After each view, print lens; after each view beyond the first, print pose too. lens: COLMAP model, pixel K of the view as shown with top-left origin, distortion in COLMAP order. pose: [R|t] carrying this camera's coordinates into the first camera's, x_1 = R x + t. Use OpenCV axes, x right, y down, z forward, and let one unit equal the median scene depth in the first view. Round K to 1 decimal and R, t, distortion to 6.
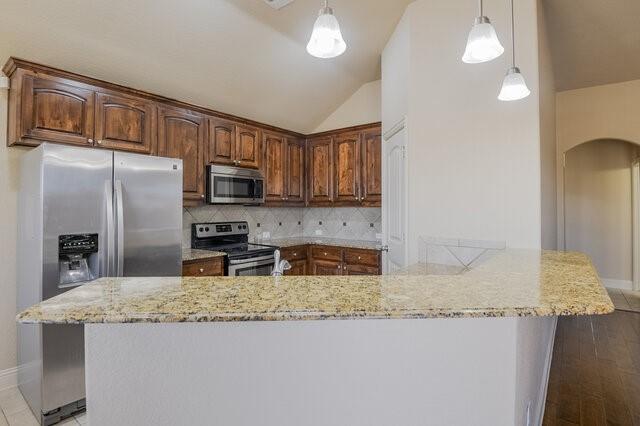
lens RADIAL K [[326.3, 0, 320.0], [0, 326.3, 213.0], [0, 0, 1]] dist [0.044539, -0.000007]
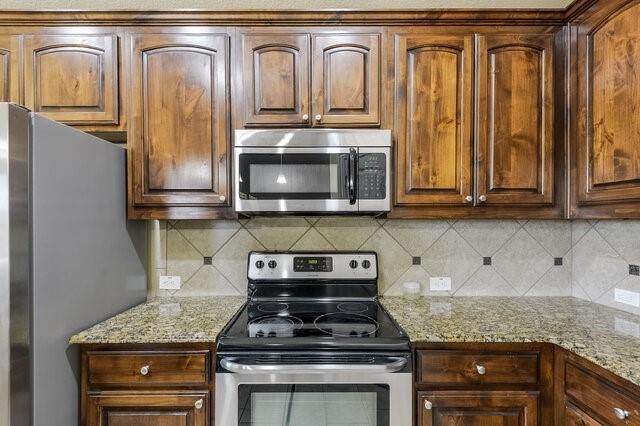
lens RADIAL K [[301.7, 0, 324.8], [0, 301.7, 212.7], [0, 0, 1]] dist [0.001112, -0.000010]
pose [[0.601679, -0.000858, -0.798737, 0.066687], [-0.013386, 0.999848, -0.011157, -0.022396], [0.798626, 0.017405, 0.601576, 0.684568]]
